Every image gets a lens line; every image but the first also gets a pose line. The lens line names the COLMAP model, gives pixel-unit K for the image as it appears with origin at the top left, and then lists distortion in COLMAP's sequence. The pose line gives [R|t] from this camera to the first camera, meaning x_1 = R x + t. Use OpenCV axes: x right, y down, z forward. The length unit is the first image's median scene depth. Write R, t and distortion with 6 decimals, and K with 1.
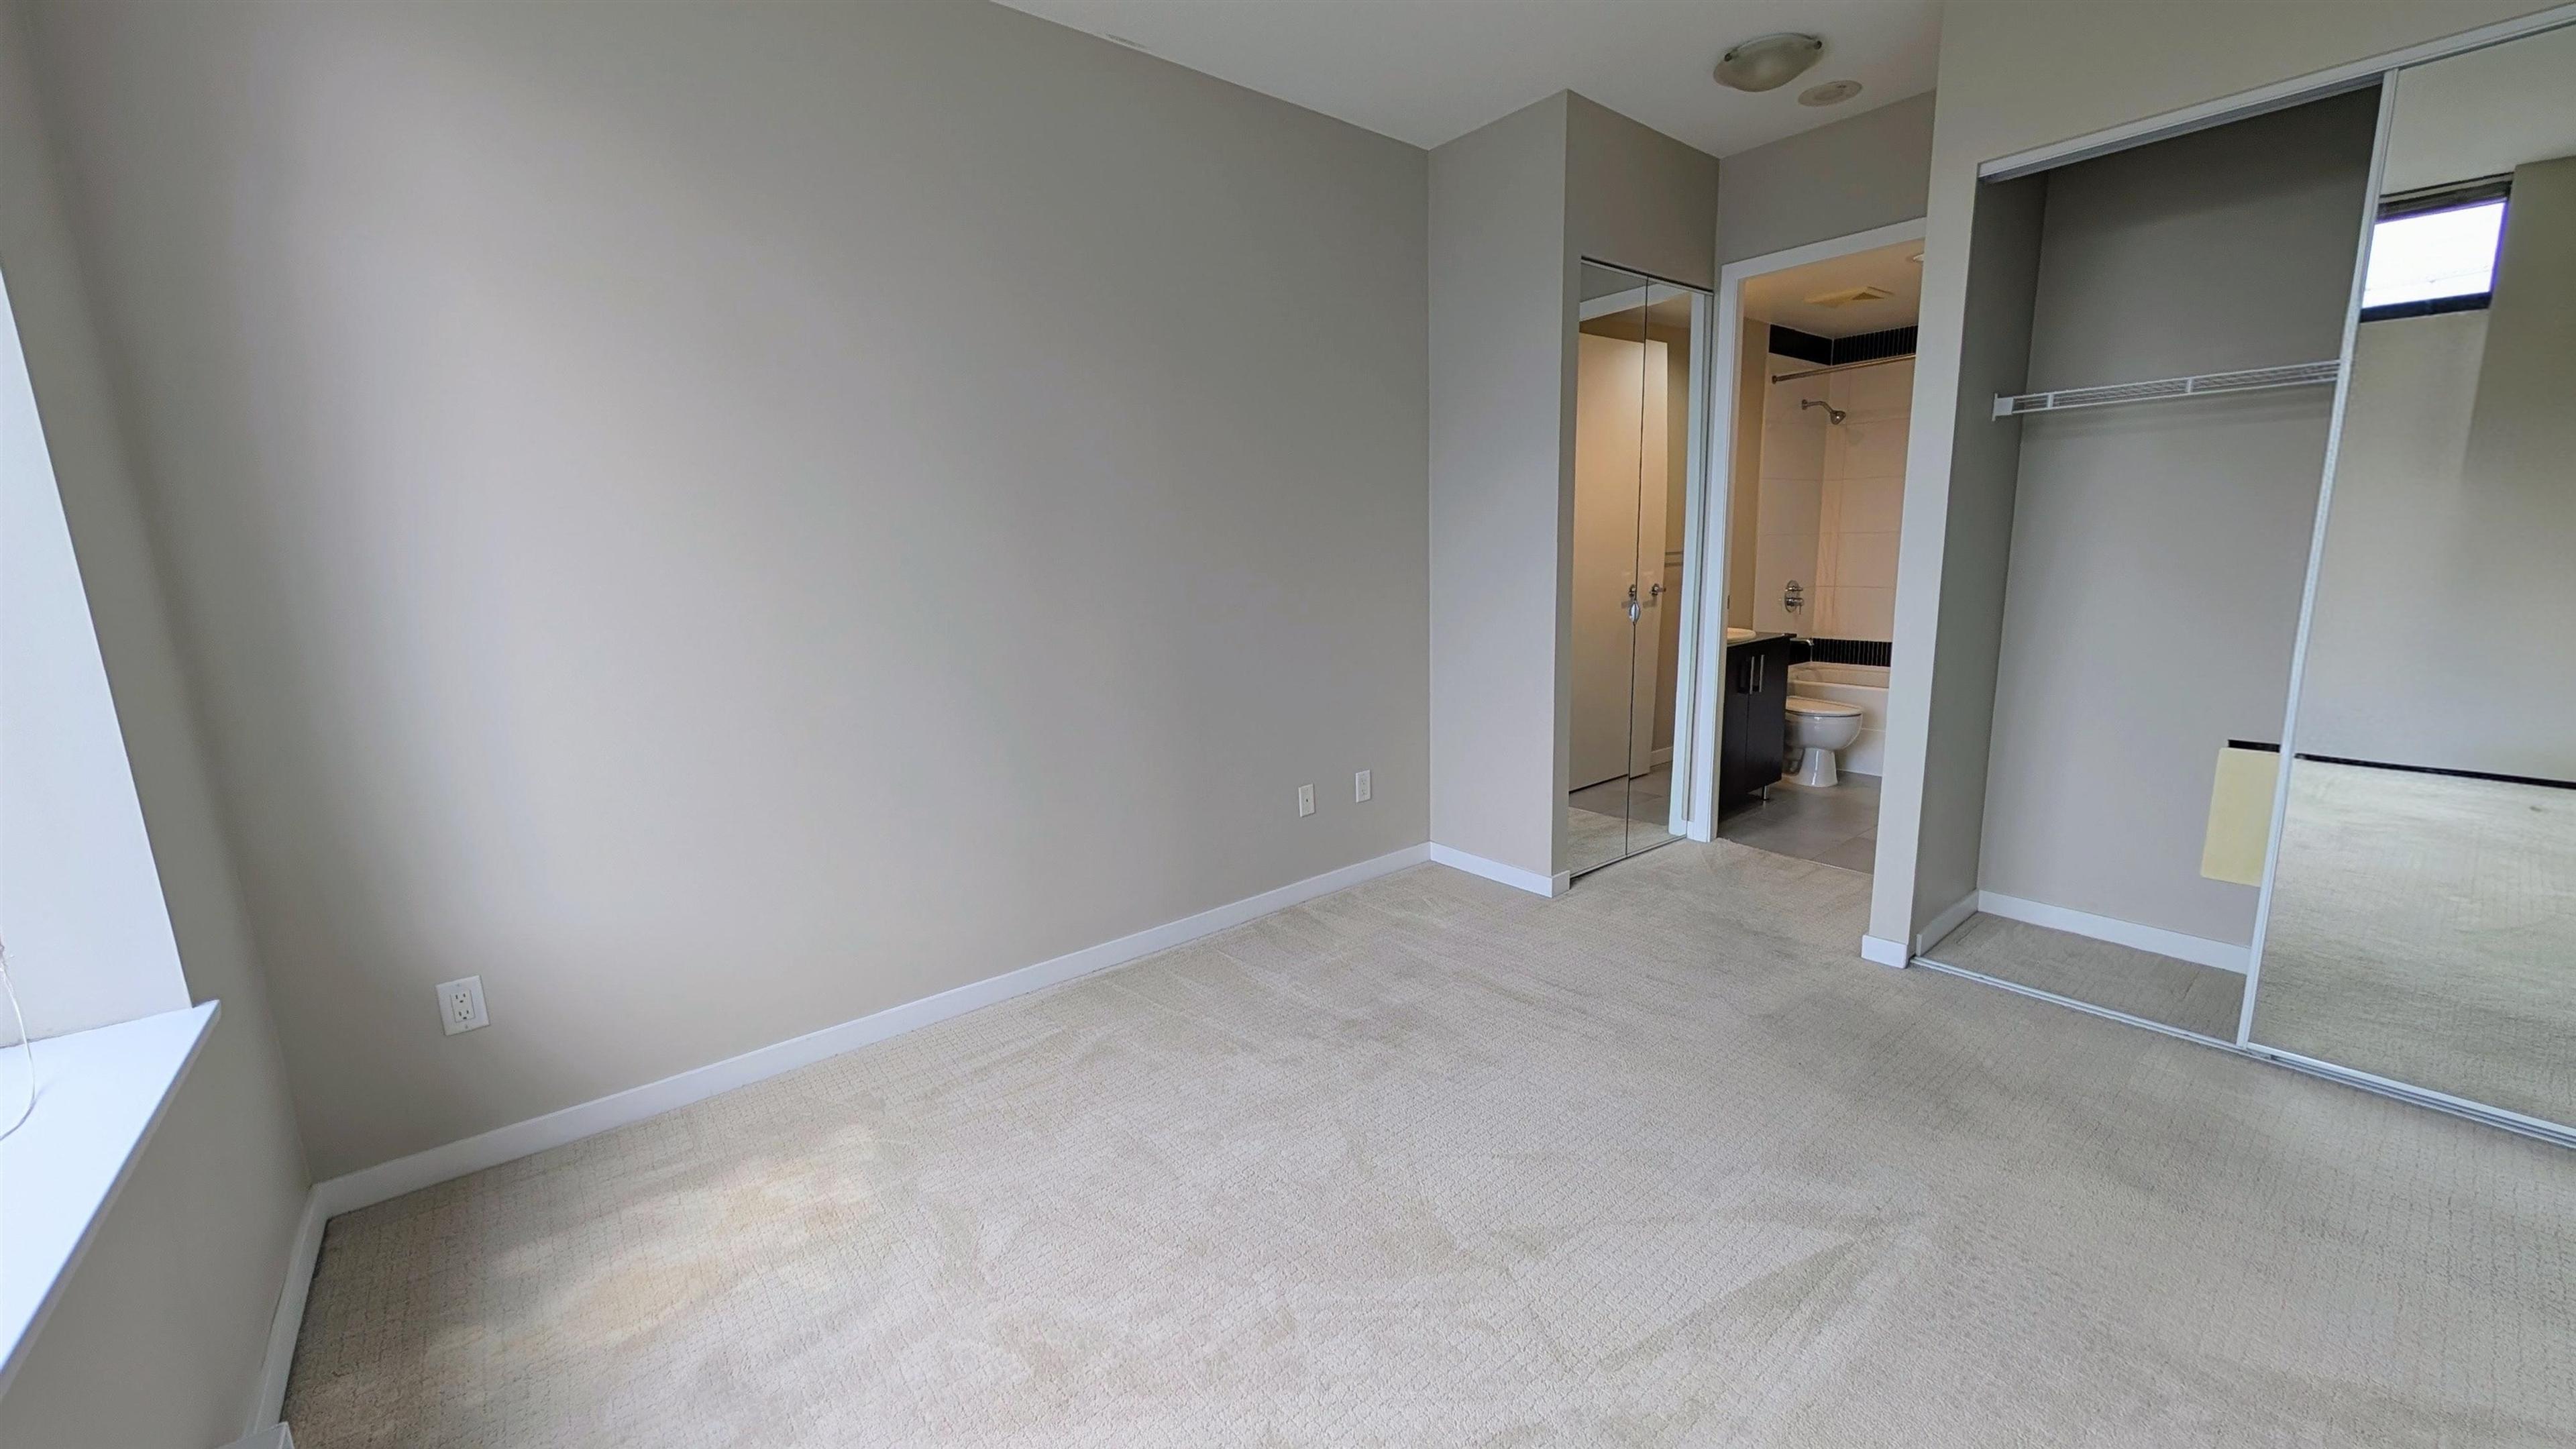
lens RADIAL K [[954.5, 0, 1288.0], [0, 954.5, 724.5], [0, 0, 1]] dist [-0.008779, 0.000160]
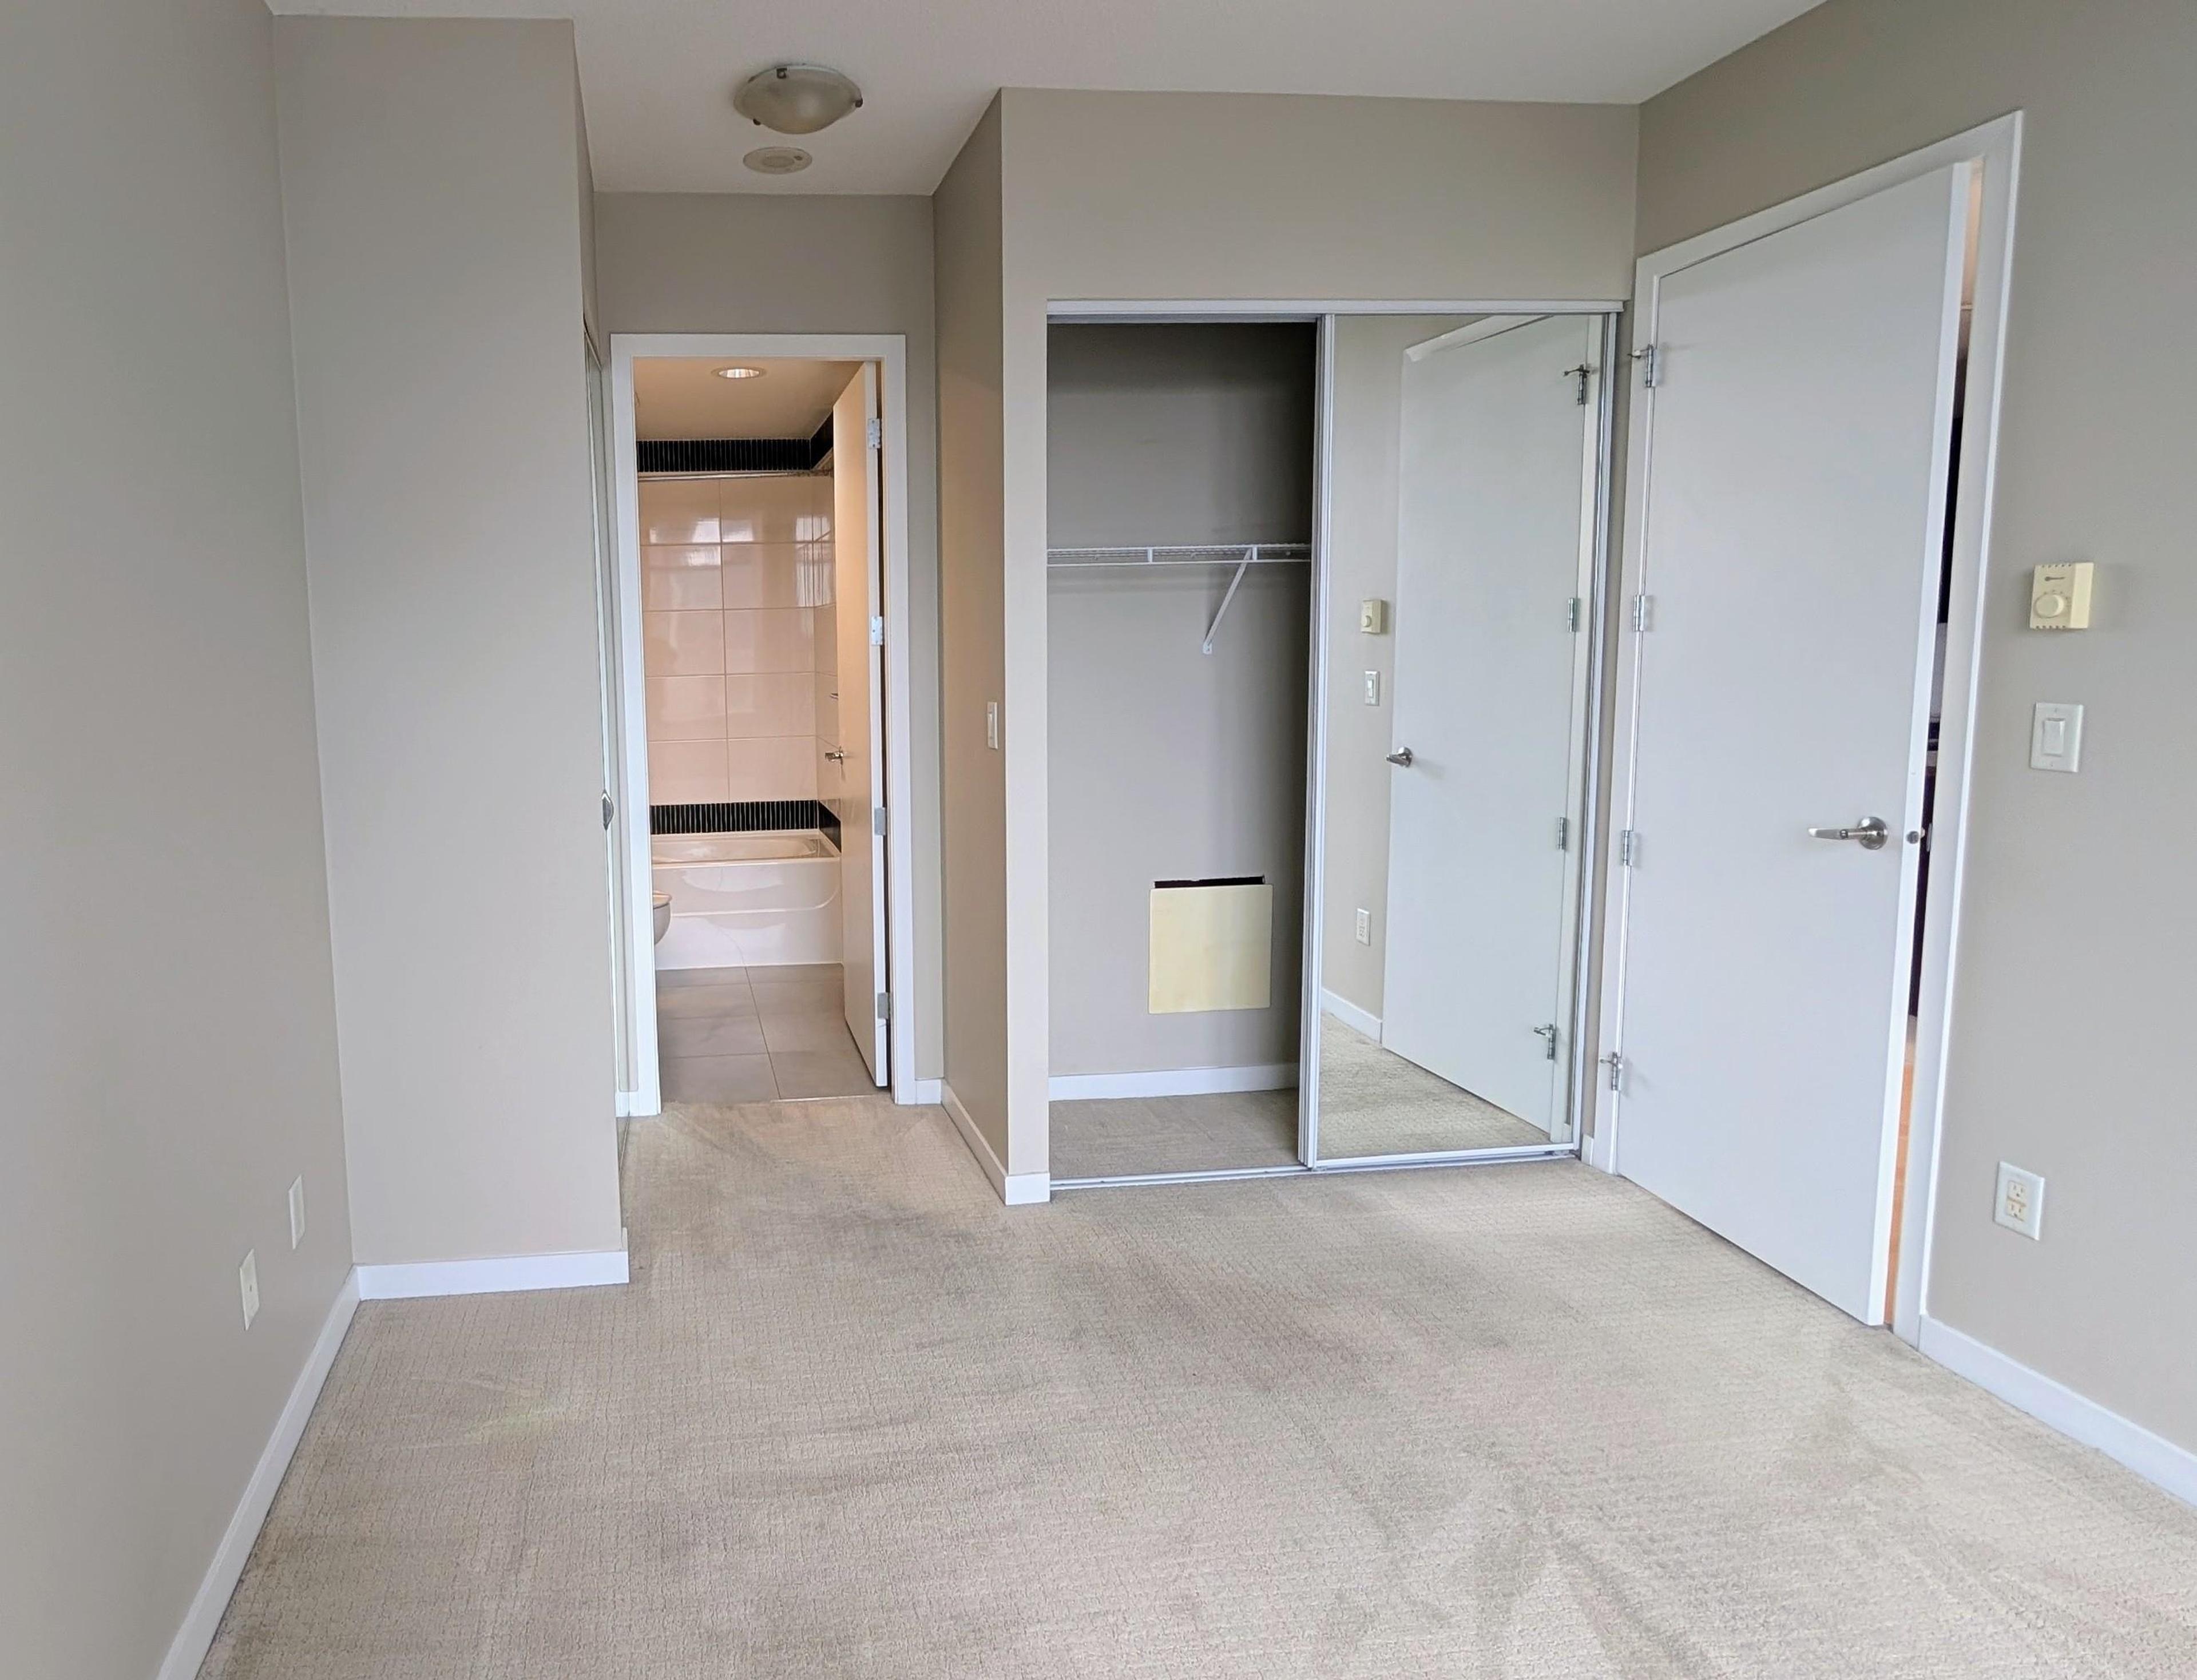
lens RADIAL K [[1236.1, 0, 1093.9], [0, 1236.1, 813.0], [0, 0, 1]] dist [0.002921, 0.000639]
pose [[0.569848, -0.090454, 0.816757, -0.217253], [0.162602, 0.986683, -0.004174, -0.080757], [-0.805502, 0.135185, 0.576967, 0.296378]]
